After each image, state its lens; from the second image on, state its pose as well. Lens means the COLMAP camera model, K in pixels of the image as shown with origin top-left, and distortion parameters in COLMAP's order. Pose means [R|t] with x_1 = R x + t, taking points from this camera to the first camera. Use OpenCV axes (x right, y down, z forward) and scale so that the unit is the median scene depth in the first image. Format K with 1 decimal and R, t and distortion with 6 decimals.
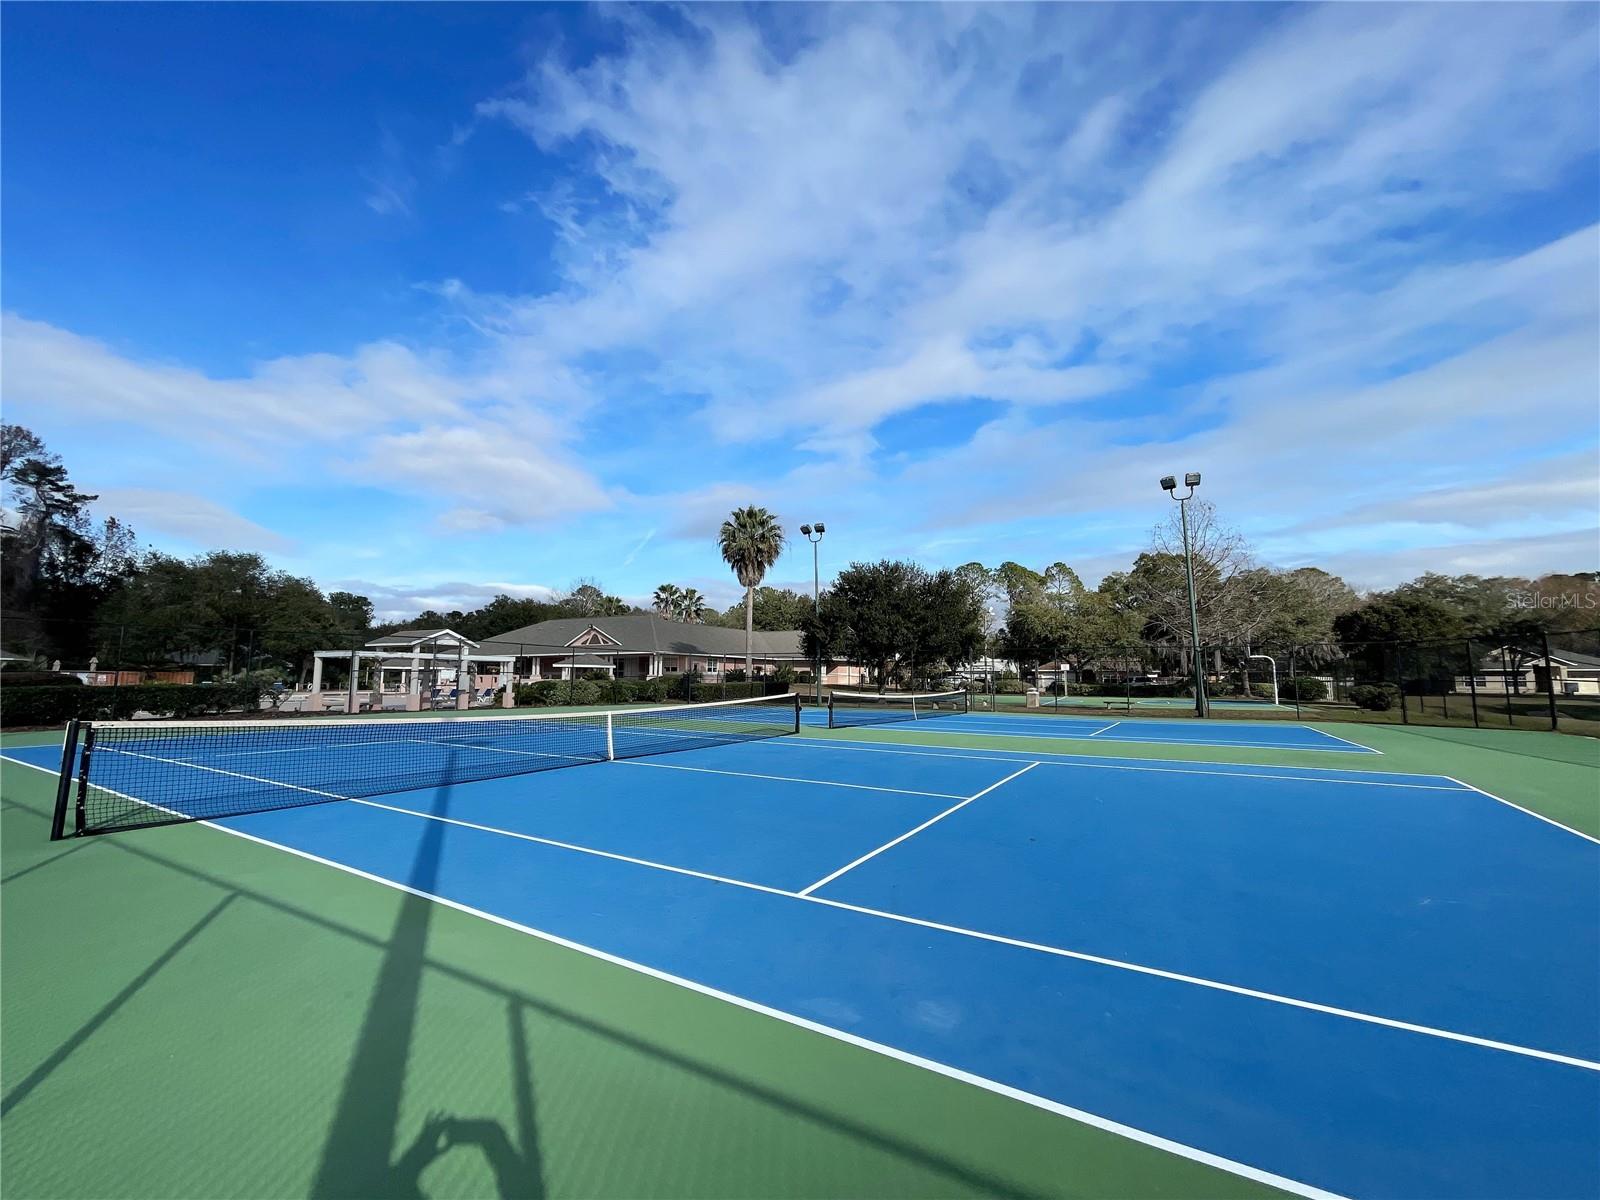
lens RADIAL K [[648.8, 0, 796.7], [0, 648.8, 595.9], [0, 0, 1]] dist [-0.002098, 0.000927]
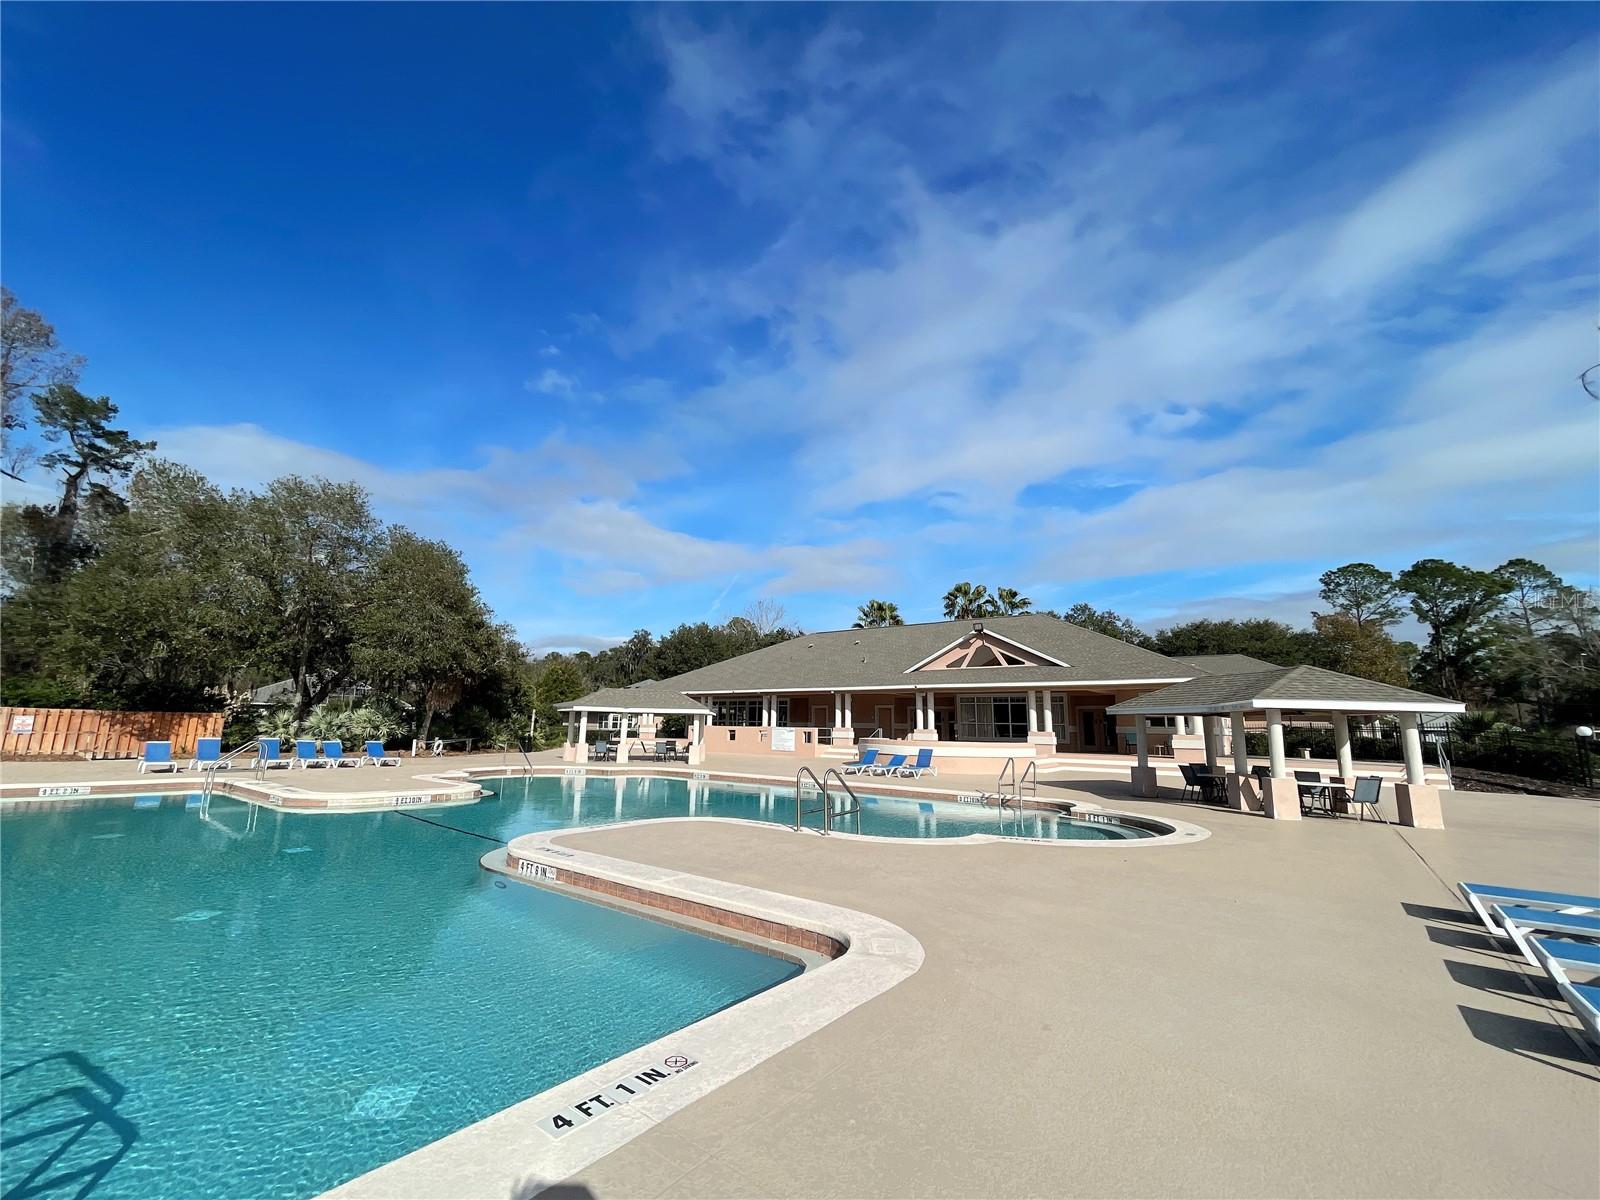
lens RADIAL K [[645.5, 0, 801.0], [0, 645.5, 606.7], [0, 0, 1]] dist [-0.002243, 0.000557]
pose [[0.990837, -0.008841, -0.134776, -0.334613], [0.000853, 0.998245, -0.059215, 0.051294], [0.135063, 0.058558, 0.989105, 0.444222]]
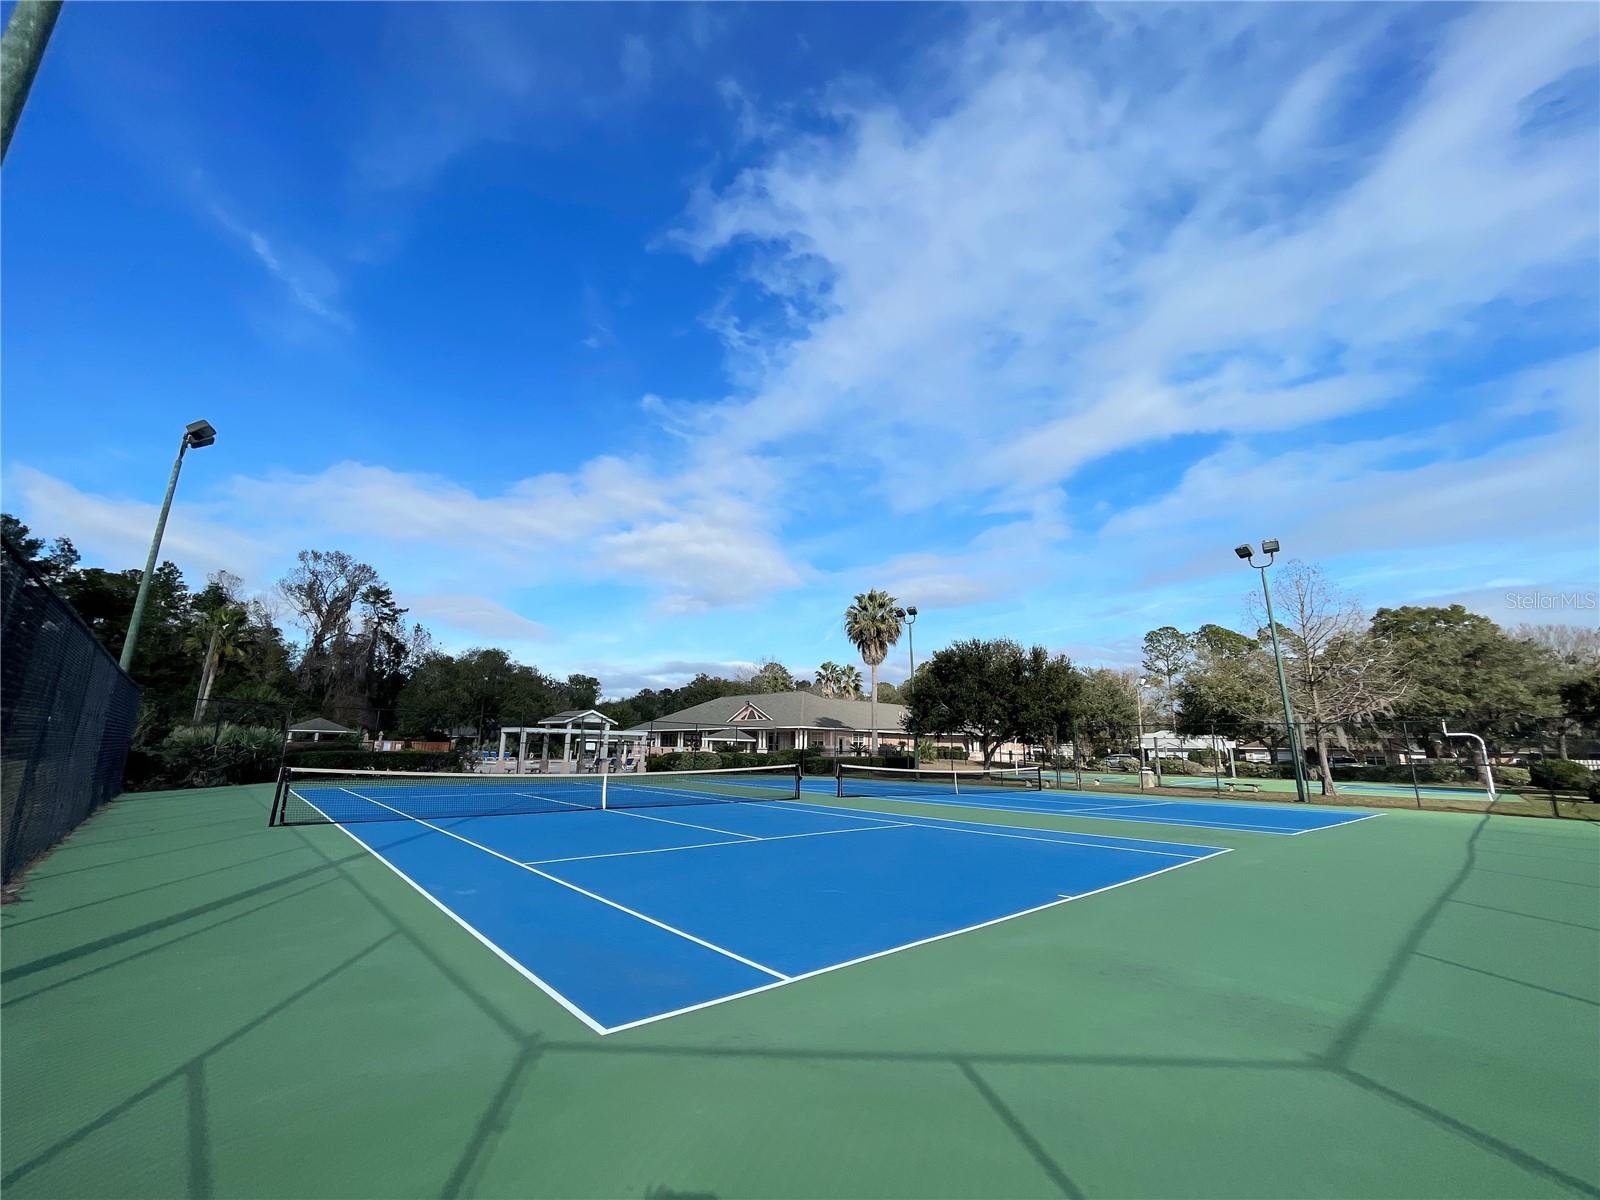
lens RADIAL K [[676.7, 0, 769.6], [0, 676.7, 638.4], [0, 0, 1]] dist [-0.011919, 0.000159]
pose [[0.940516, -0.040646, -0.337310, 0.093917], [0.026387, 0.998558, -0.046754, -0.007337], [0.338724, 0.035072, 0.940232, -0.057929]]
